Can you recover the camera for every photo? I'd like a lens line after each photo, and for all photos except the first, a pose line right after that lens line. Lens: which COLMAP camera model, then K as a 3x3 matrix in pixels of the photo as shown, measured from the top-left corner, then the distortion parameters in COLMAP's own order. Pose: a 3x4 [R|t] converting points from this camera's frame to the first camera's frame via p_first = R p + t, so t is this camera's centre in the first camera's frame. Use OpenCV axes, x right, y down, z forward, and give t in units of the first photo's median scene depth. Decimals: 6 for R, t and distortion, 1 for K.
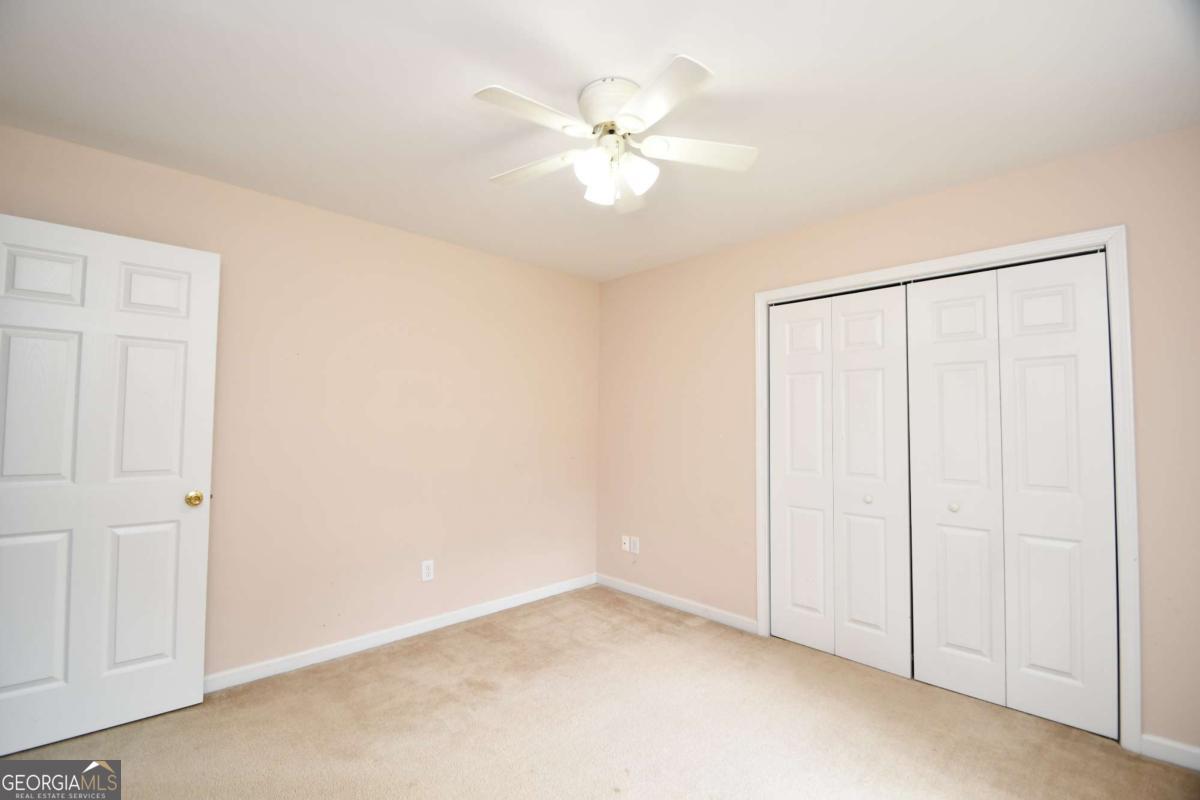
lens RADIAL K [[529.3, 0, 587.9], [0, 529.3, 394.8], [0, 0, 1]] dist [0.026316, -0.015048]
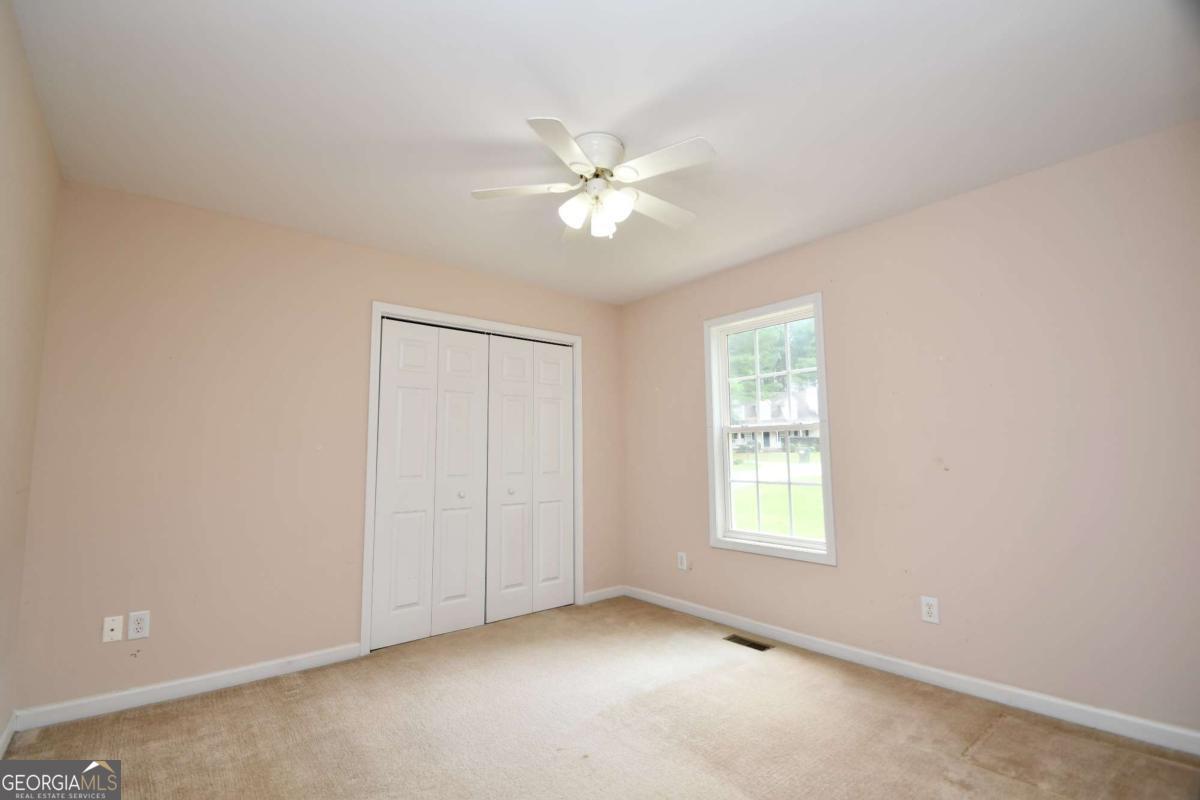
lens RADIAL K [[529.3, 0, 587.9], [0, 529.3, 394.8], [0, 0, 1]] dist [0.026316, -0.015048]
pose [[0.106650, 0.095145, 0.989734, -0.668362], [-0.055463, 0.994431, -0.089620, 0.052632], [-0.992749, -0.045336, 0.111333, 0.544793]]
